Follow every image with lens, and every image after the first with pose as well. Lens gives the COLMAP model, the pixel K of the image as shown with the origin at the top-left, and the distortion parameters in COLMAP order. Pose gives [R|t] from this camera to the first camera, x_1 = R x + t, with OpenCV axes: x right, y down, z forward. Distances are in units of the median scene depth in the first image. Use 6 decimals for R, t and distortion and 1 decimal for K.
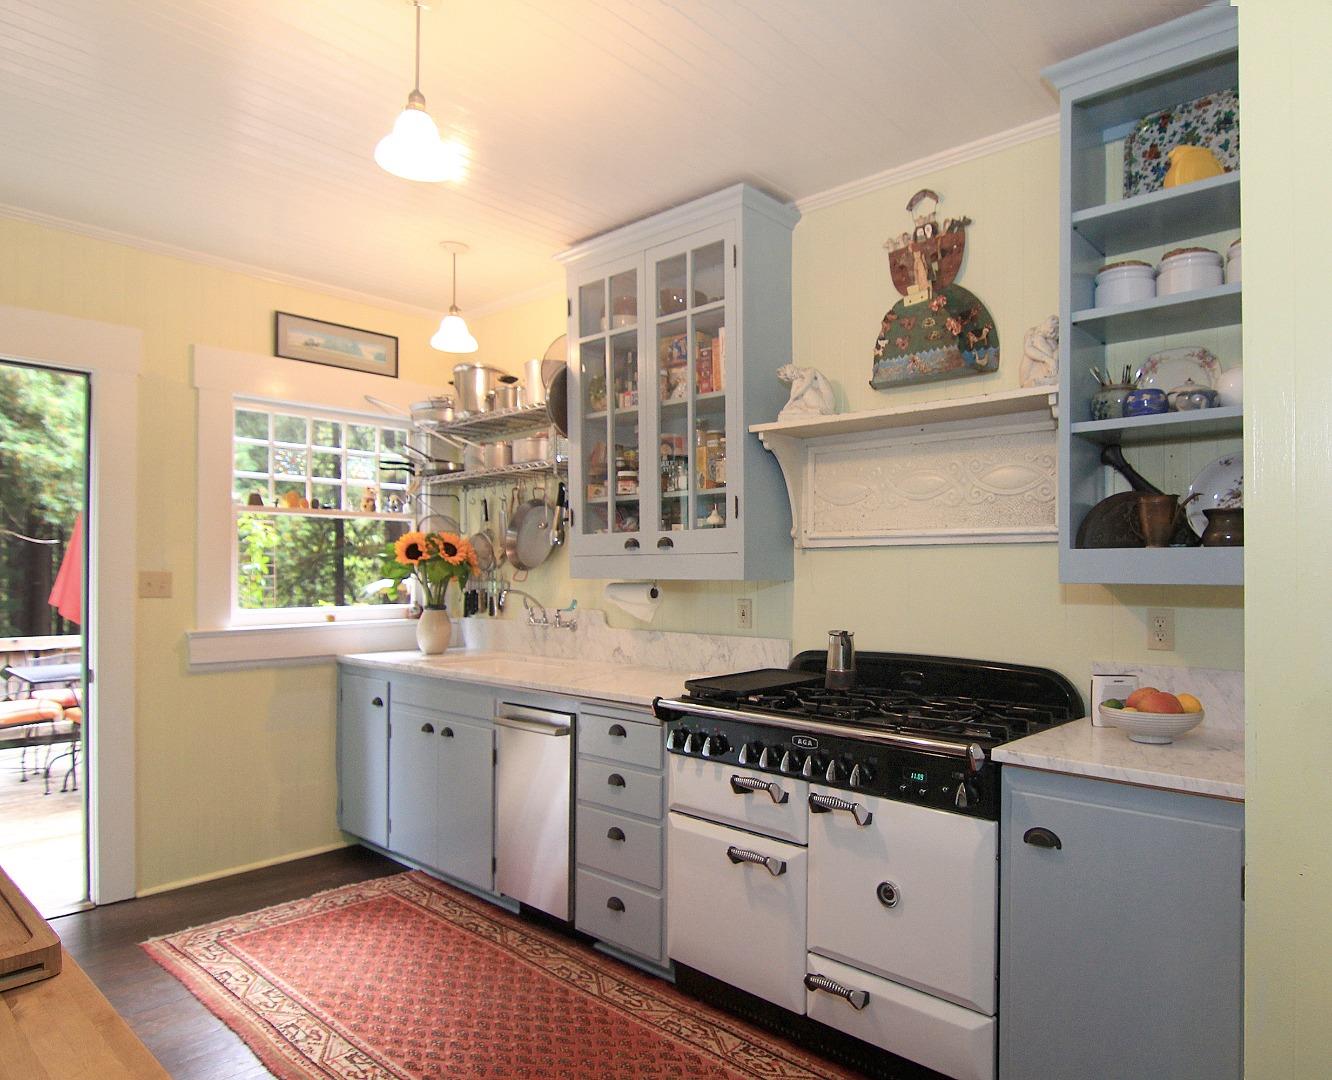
lens RADIAL K [[697.4, 0, 726.1], [0, 697.4, 550.0], [0, 0, 1]] dist [-0.016602, -0.000182]
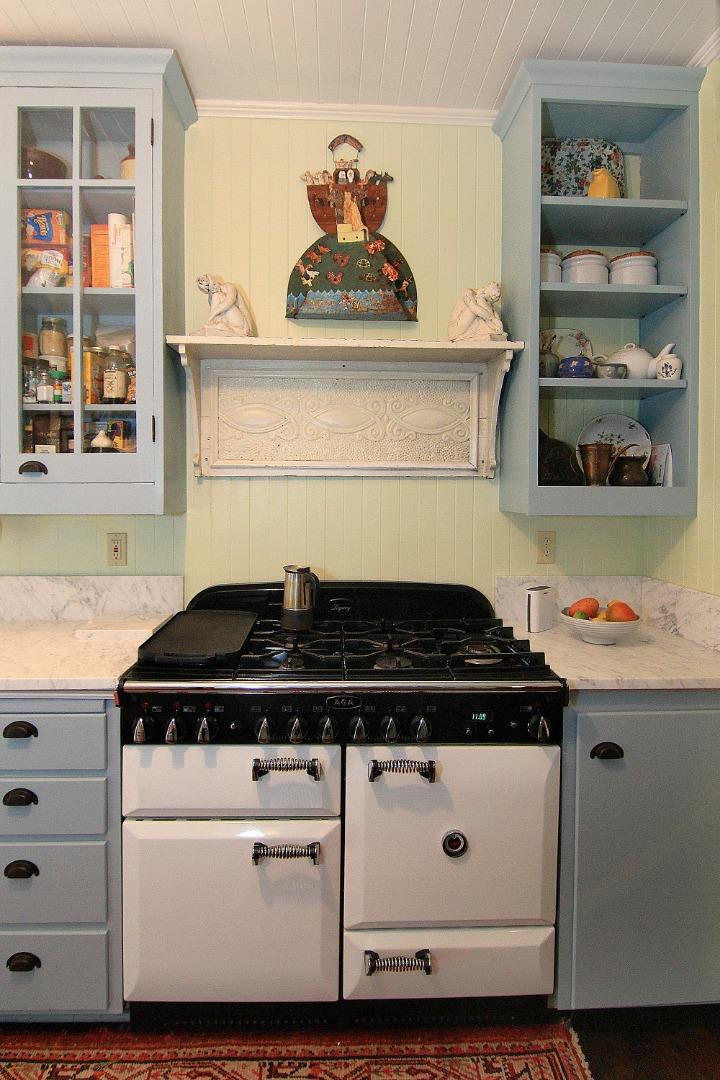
lens RADIAL K [[585.0, 0, 361.6], [0, 585.0, 484.4], [0, 0, 1]] dist [-0.019709, -0.001615]
pose [[0.780242, 0.001745, 0.625475, -0.231371], [-0.017603, 0.999661, 0.019171, -0.012173], [-0.625229, -0.025968, 0.780009, 0.281812]]
